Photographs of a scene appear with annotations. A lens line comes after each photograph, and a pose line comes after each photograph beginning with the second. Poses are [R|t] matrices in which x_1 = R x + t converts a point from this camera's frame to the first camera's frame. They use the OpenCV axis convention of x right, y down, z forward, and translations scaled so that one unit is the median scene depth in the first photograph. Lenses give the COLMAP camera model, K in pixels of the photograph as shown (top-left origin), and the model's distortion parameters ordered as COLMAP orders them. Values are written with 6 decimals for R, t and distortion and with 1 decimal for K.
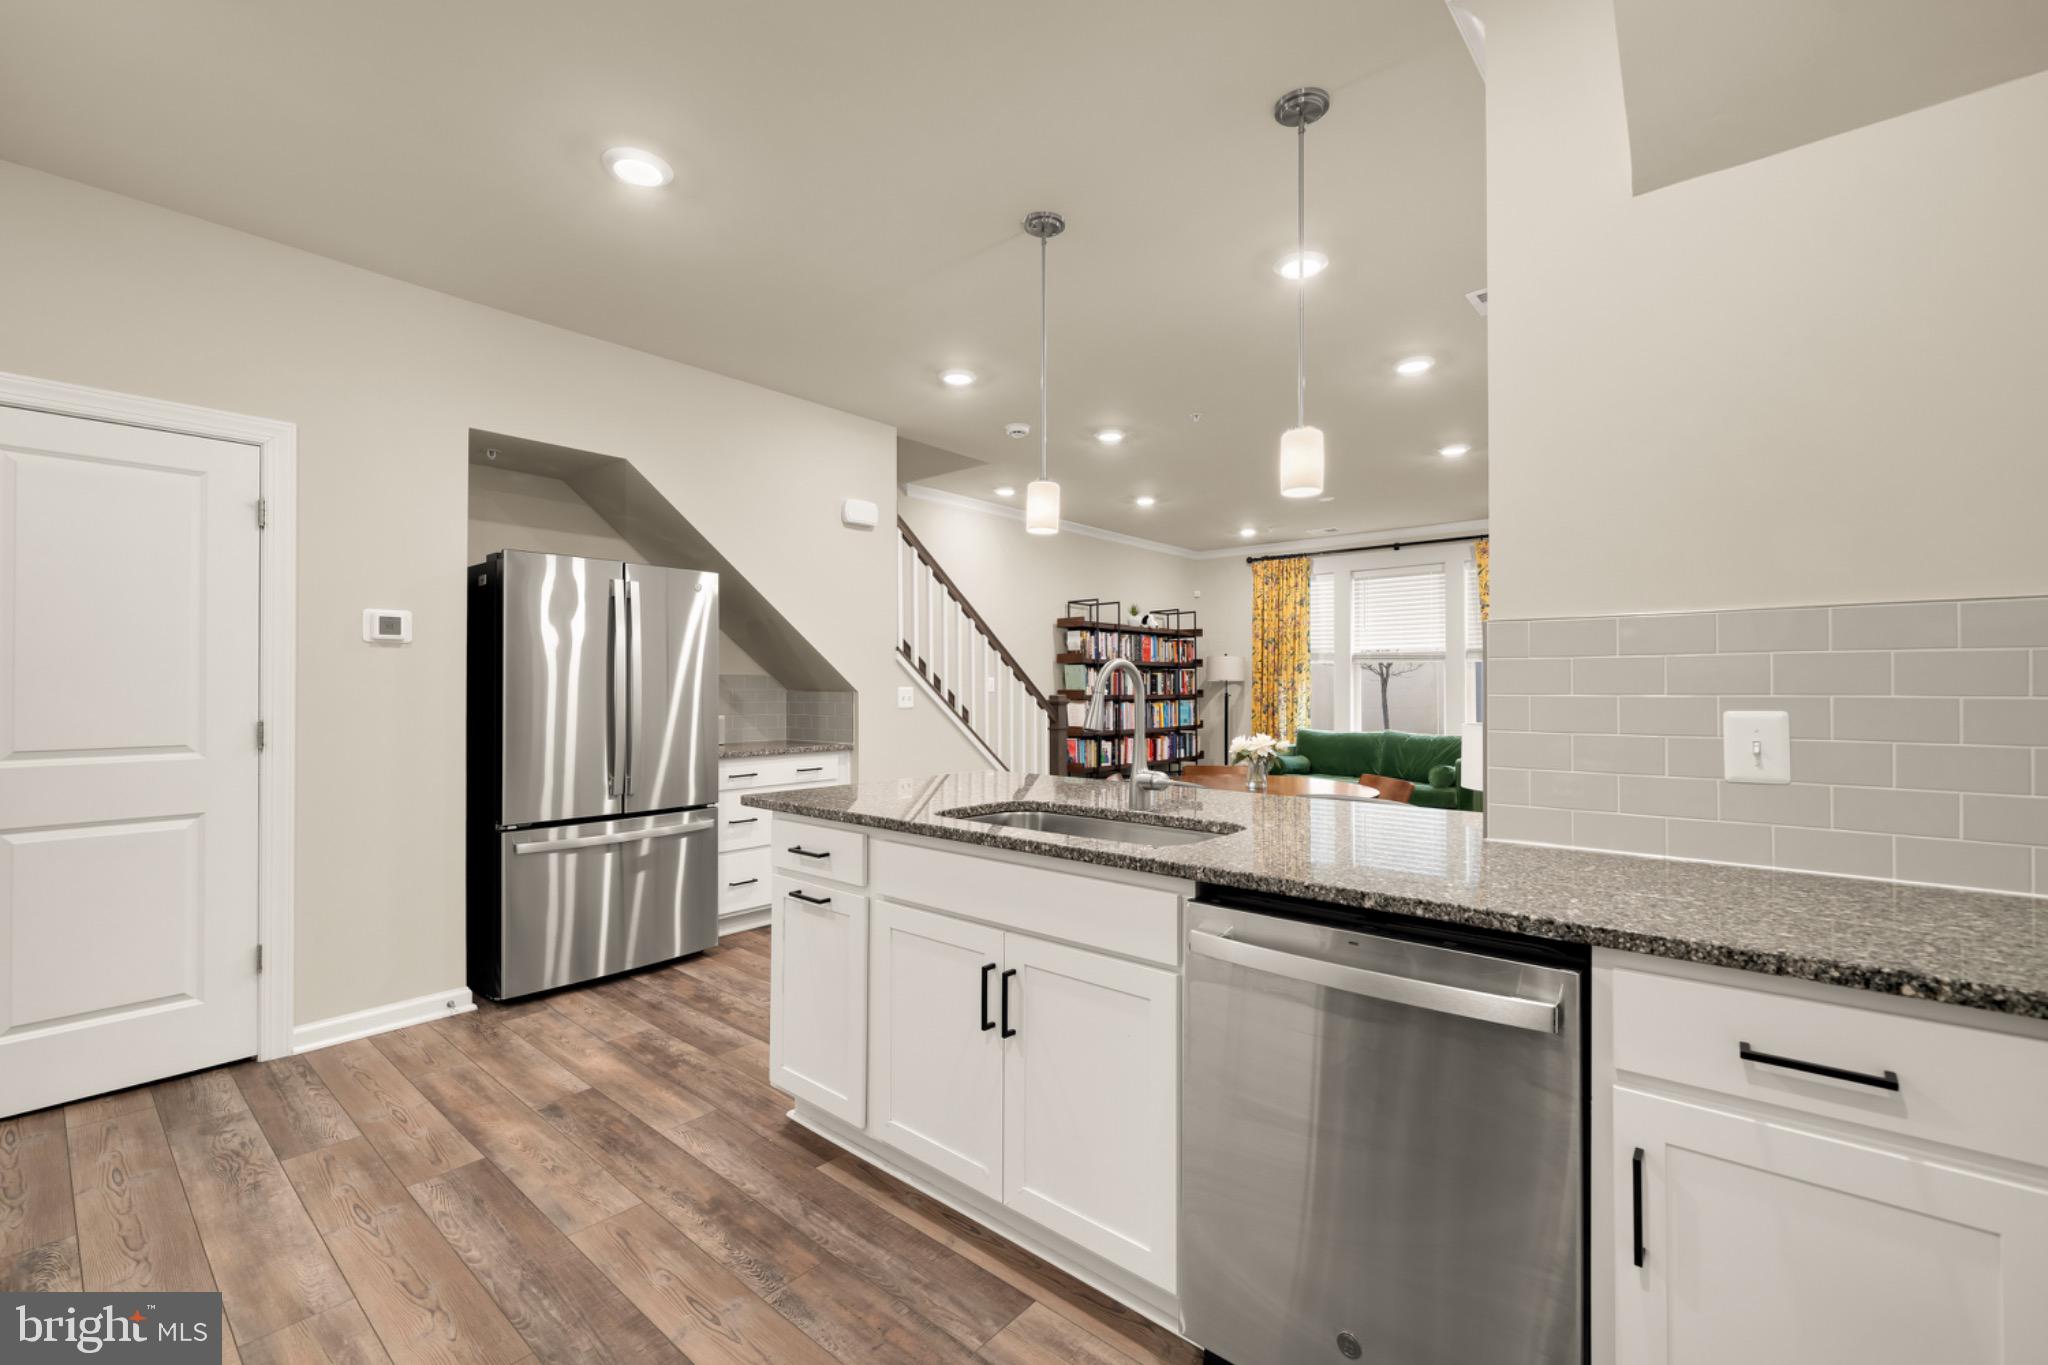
lens RADIAL K [[867.4, 0, 1030.7], [0, 867.4, 680.7], [0, 0, 1]] dist [-0.003165, 0.000156]
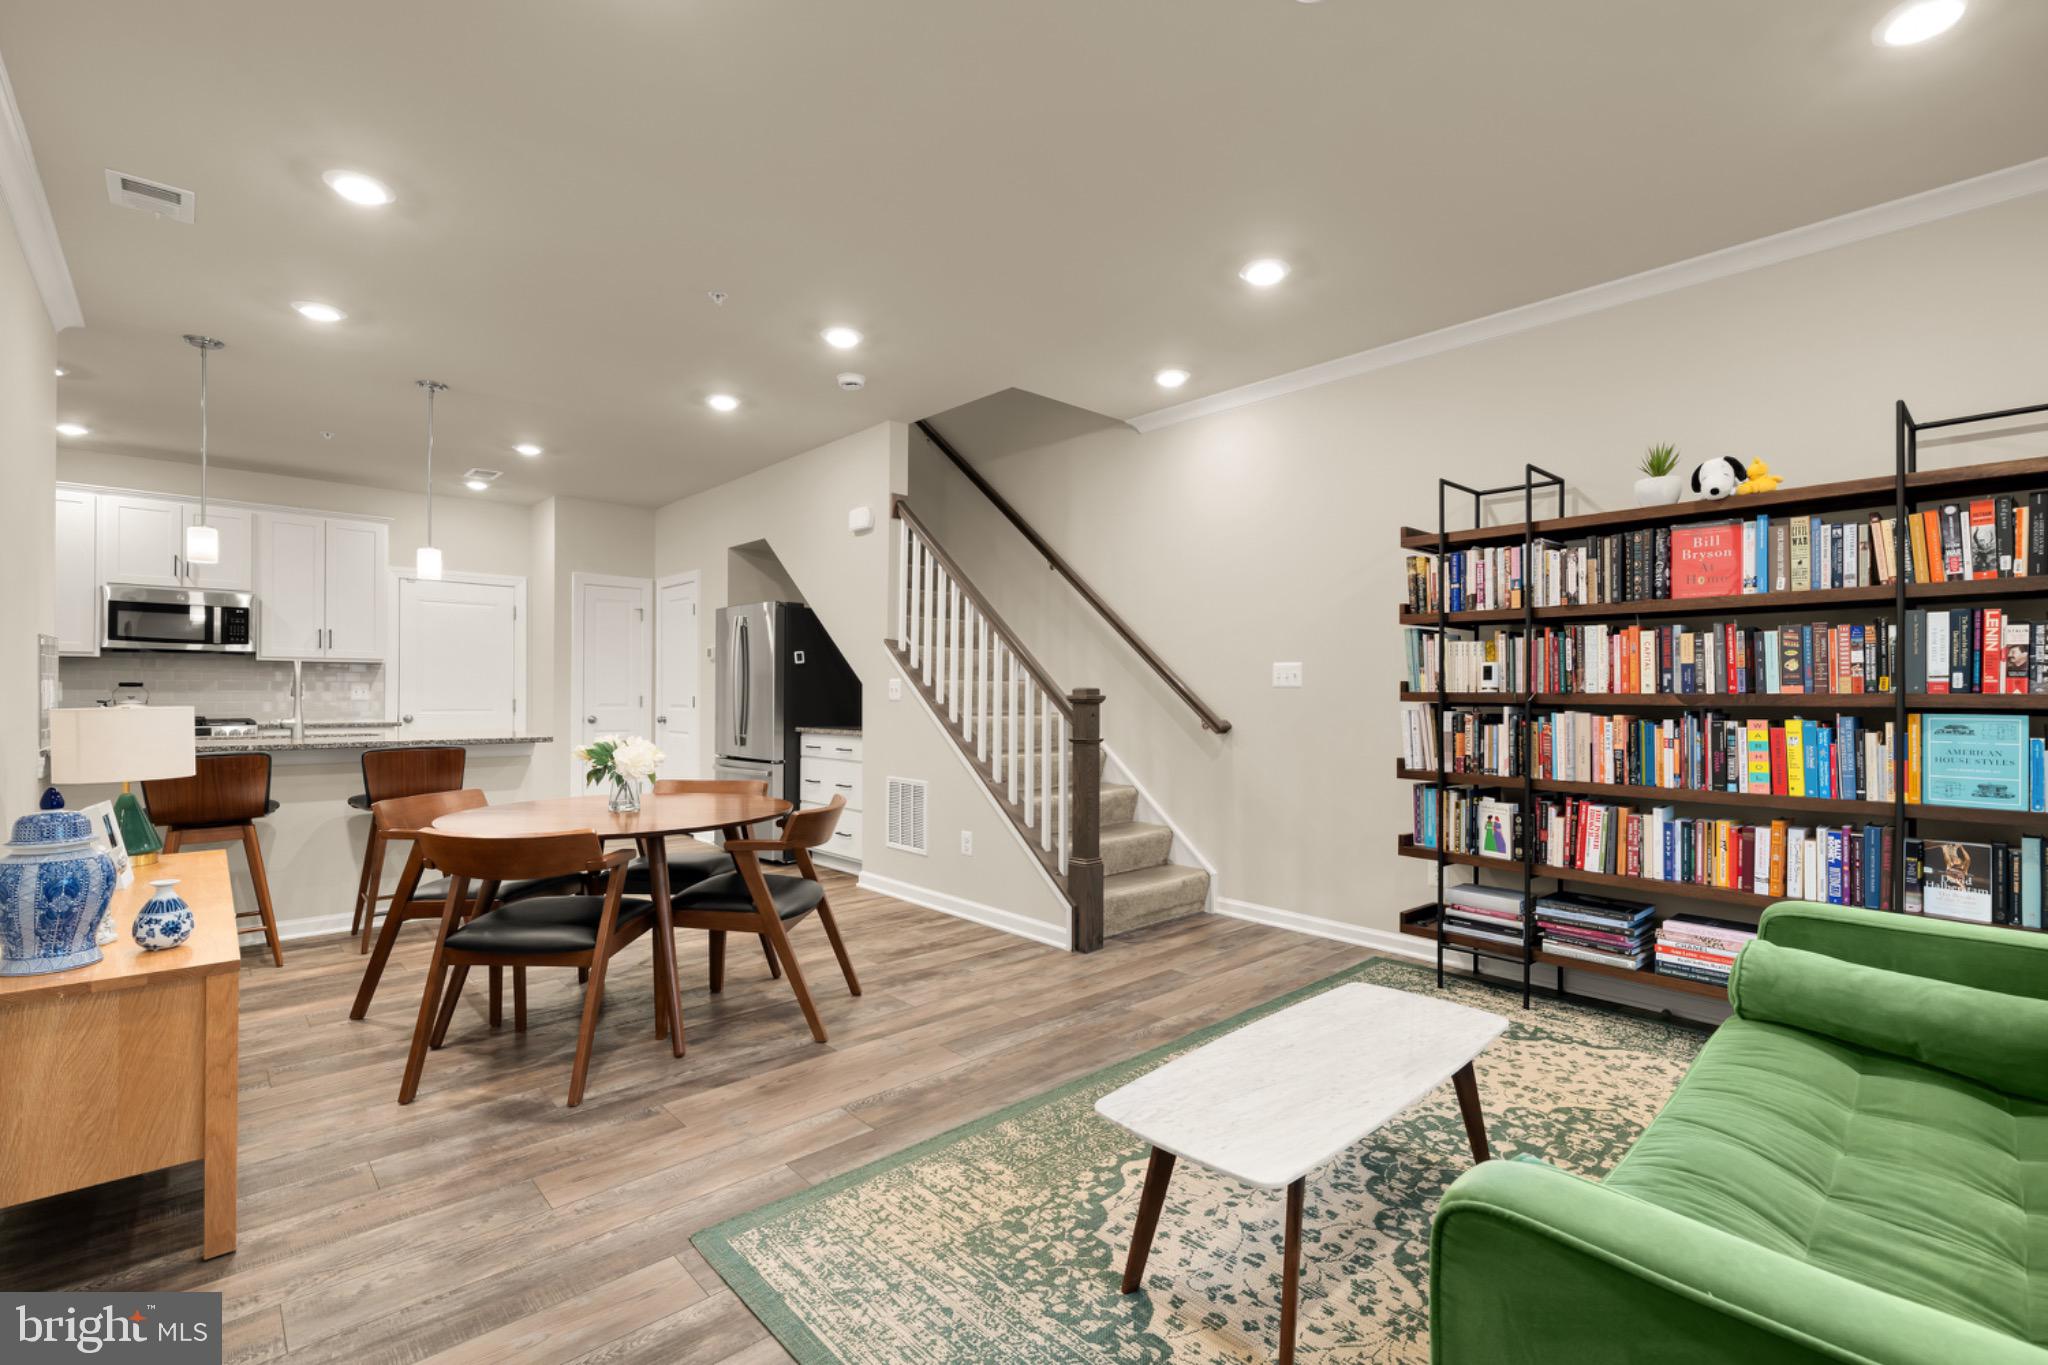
lens RADIAL K [[917.3, 0, 1038.8], [0, 917.3, 685.1], [0, 0, 1]] dist [0.004859, 0.000374]
pose [[-0.125742, -0.011677, -0.991994, 0.519010], [0.001960, 0.999926, -0.012019, 0.015795], [0.992061, -0.003455, -0.125710, 0.758544]]
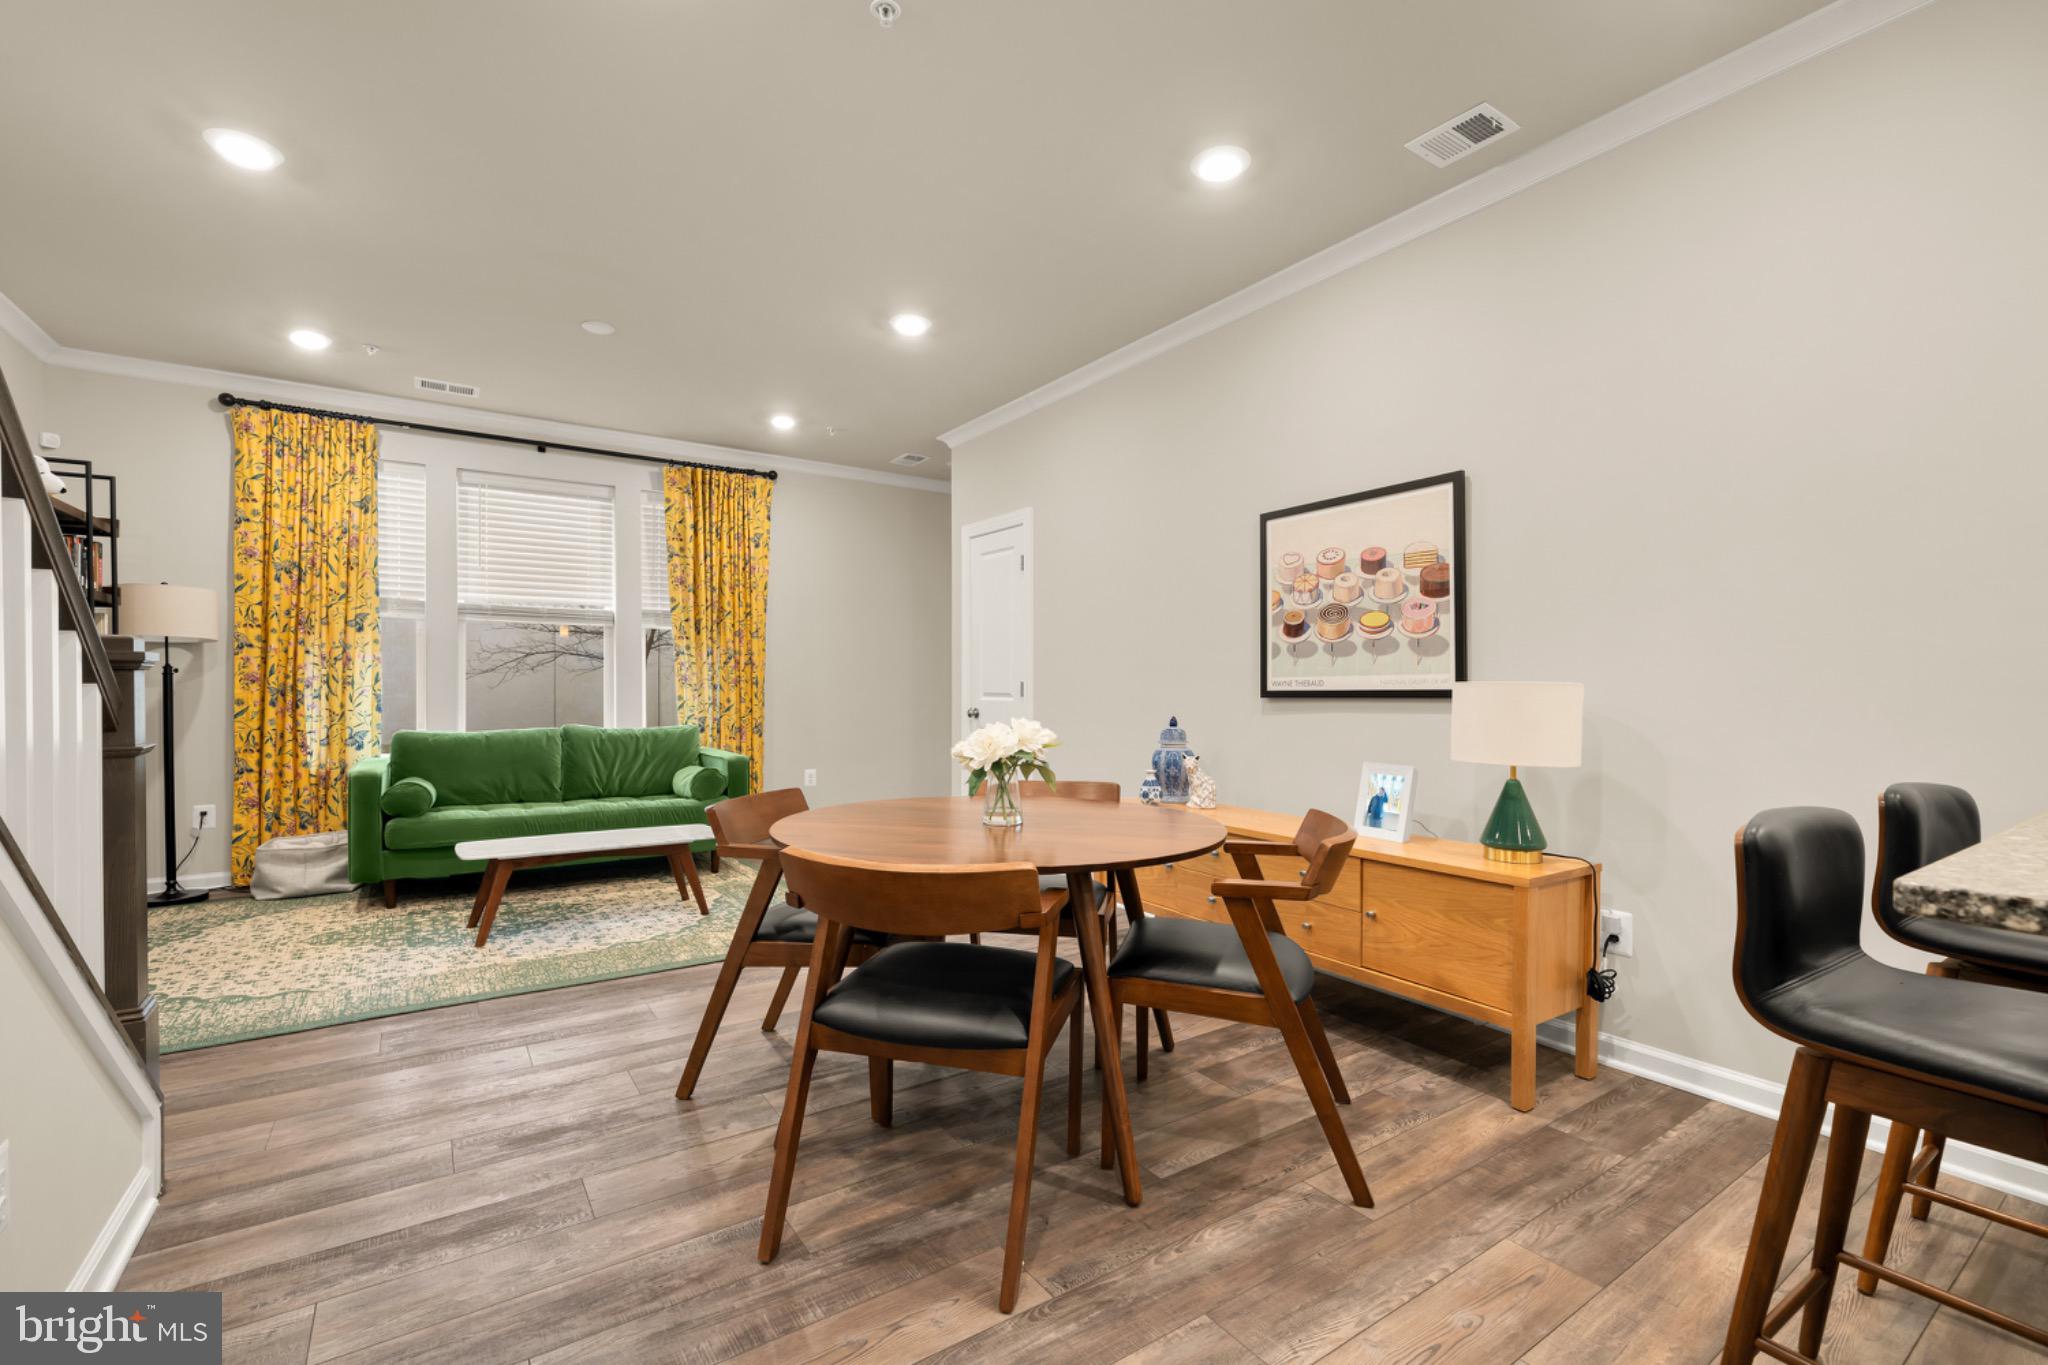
lens RADIAL K [[867.4, 0, 1022.8], [0, 867.4, 690.4], [0, 0, 1]] dist [-0.003165, 0.000156]
pose [[0.268483, -0.004512, 0.963274, -0.112435], [-0.009453, 0.999929, 0.007319, 0.021703], [-0.963238, -0.011071, 0.268421, 0.453271]]
